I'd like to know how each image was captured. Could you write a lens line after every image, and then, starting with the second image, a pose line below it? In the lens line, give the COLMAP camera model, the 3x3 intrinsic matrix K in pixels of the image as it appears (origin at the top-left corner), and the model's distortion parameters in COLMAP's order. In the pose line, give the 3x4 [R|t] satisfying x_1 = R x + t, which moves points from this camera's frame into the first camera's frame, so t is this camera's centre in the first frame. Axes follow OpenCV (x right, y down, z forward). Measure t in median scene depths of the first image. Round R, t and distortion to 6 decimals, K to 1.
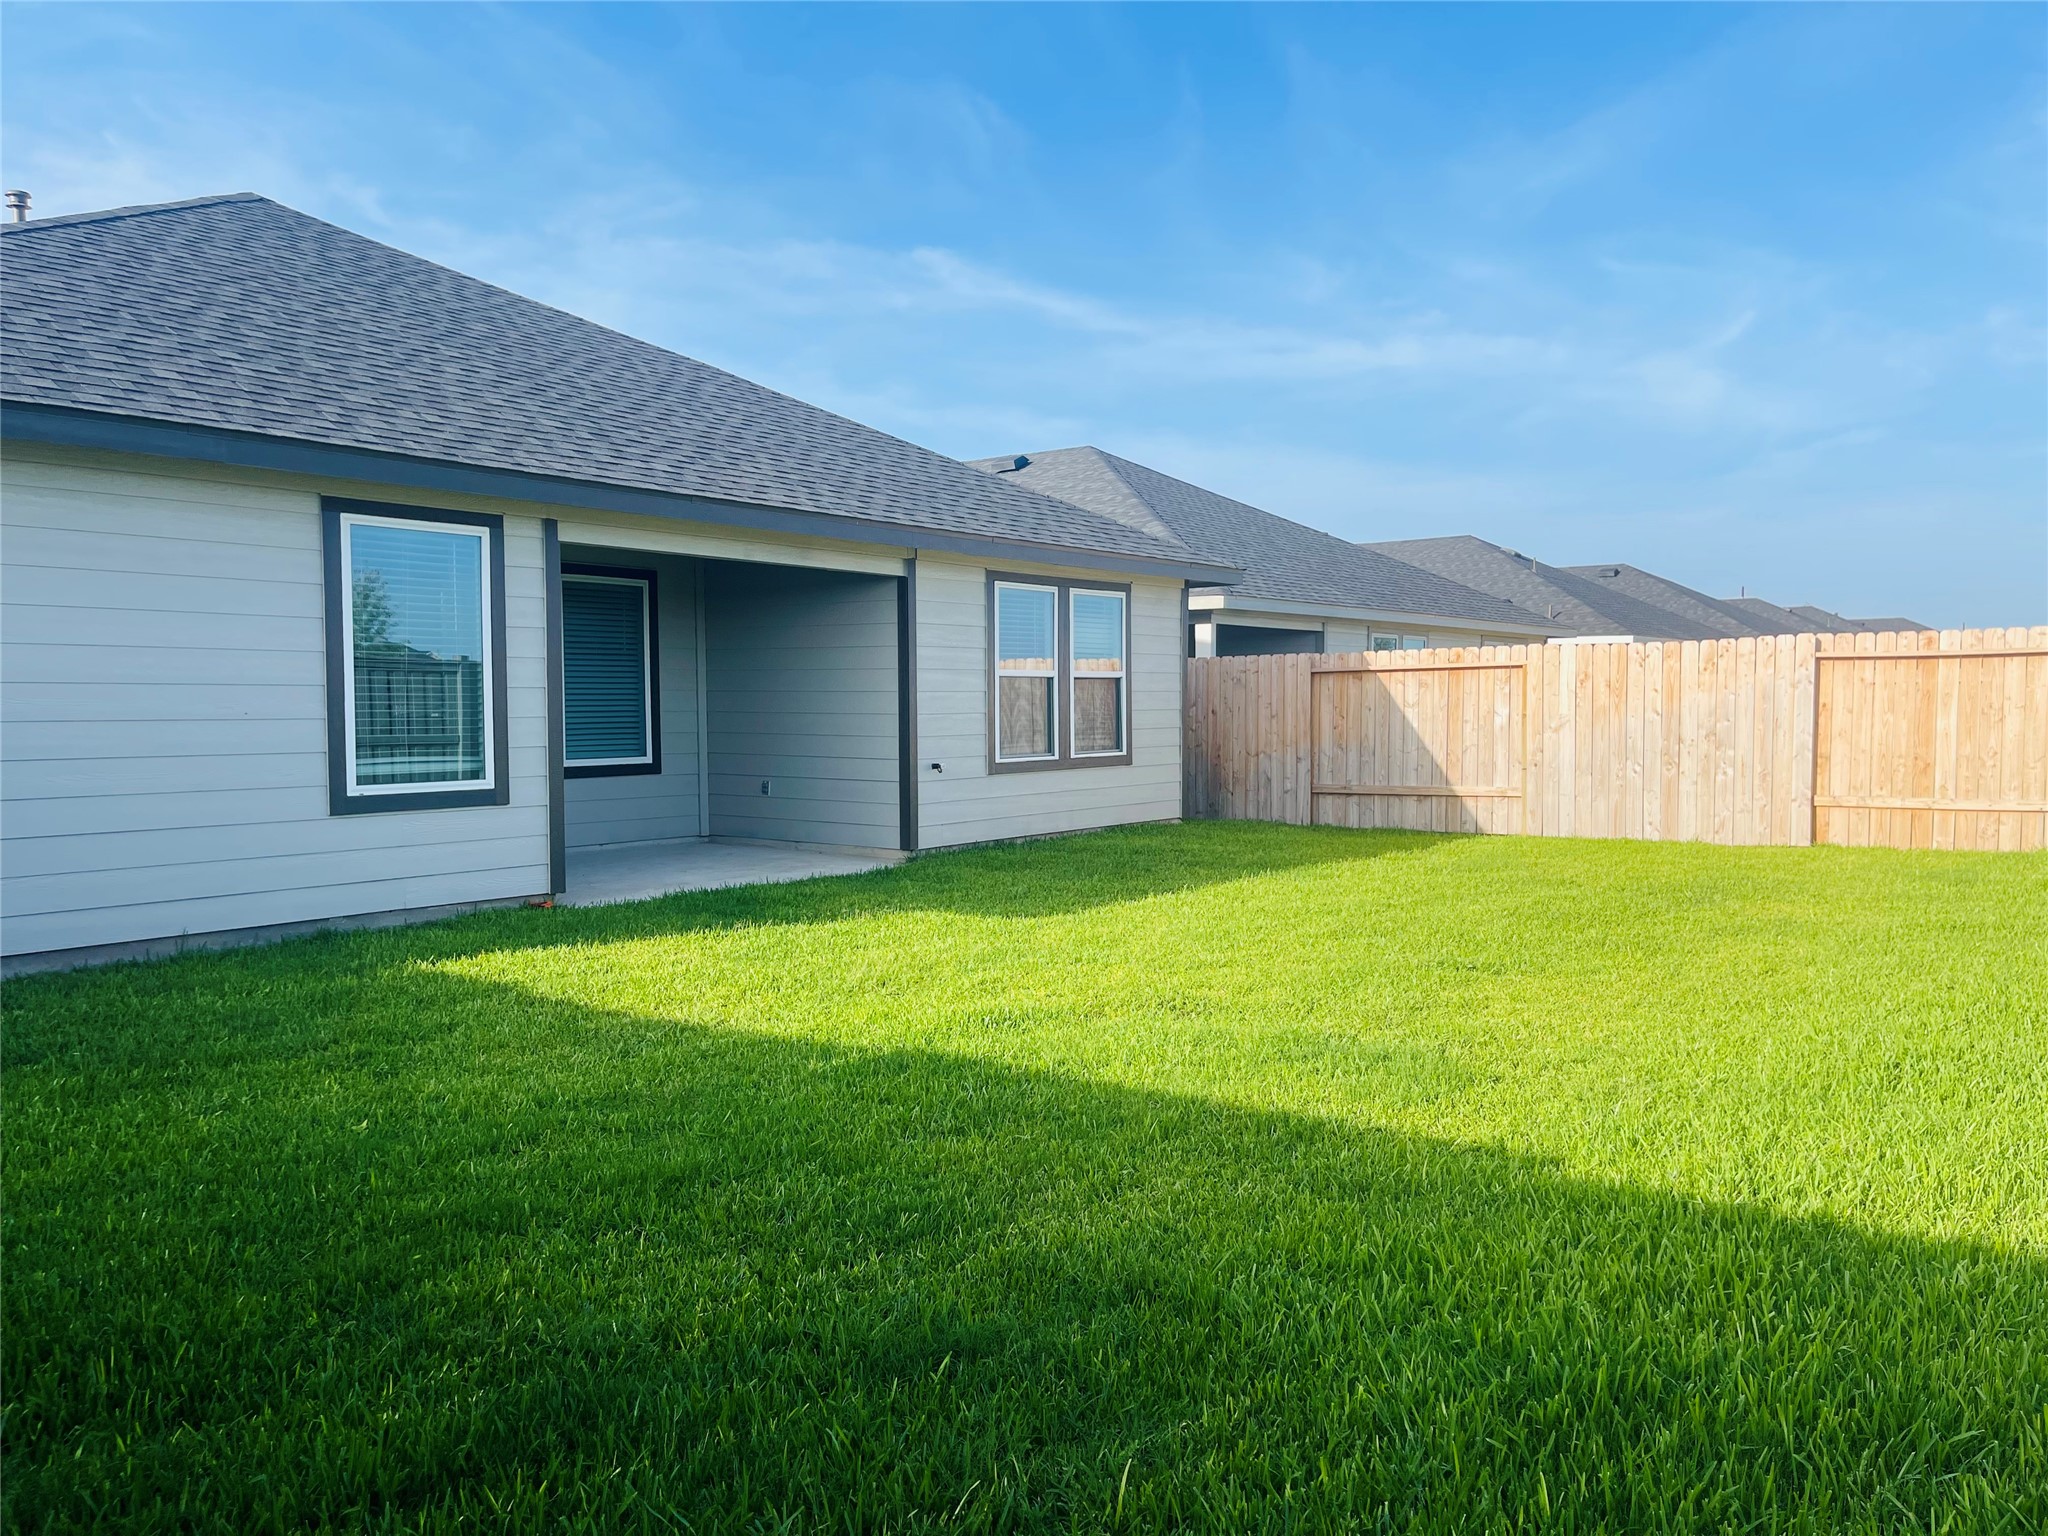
lens RADIAL K [[1547.4, 0, 1024.0], [0, 1547.4, 768.0], [0, 0, 1]] dist [0.061878, -0.076965]
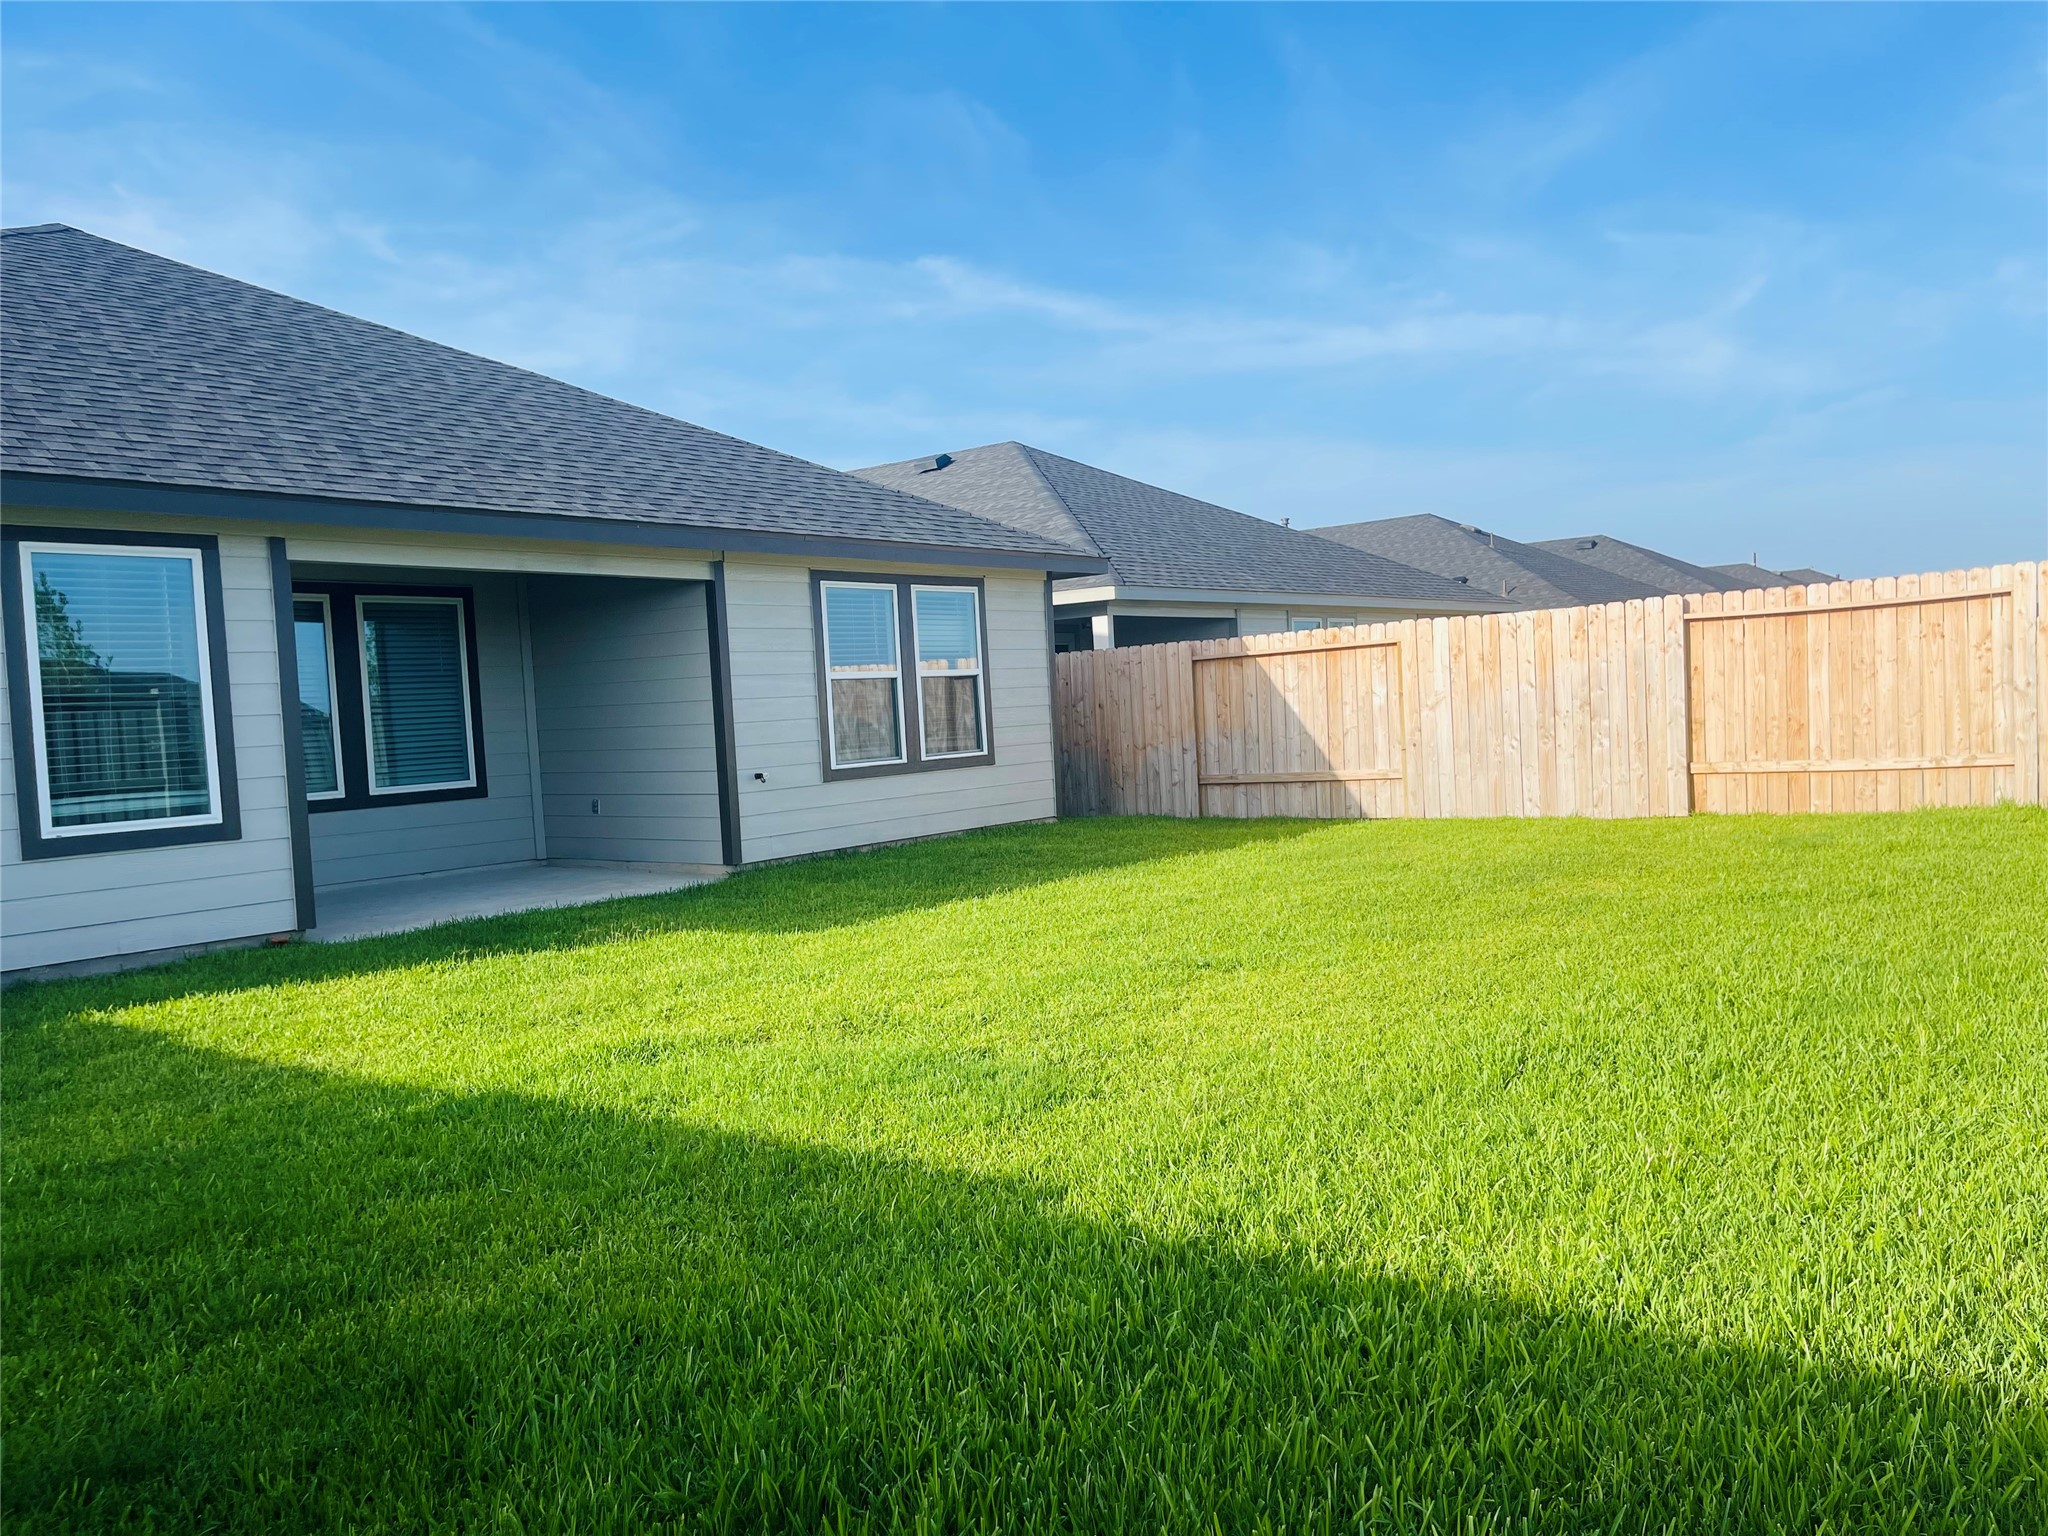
lens RADIAL K [[1547.4, 0, 1024.0], [0, 1547.4, 768.0], [0, 0, 1]] dist [0.061878, -0.076965]
pose [[0.998764, -0.047353, -0.015116, 0.114936], [0.047329, 0.998877, -0.001935, 0.003236], [0.015191, 0.001217, 0.999884, 0.036481]]
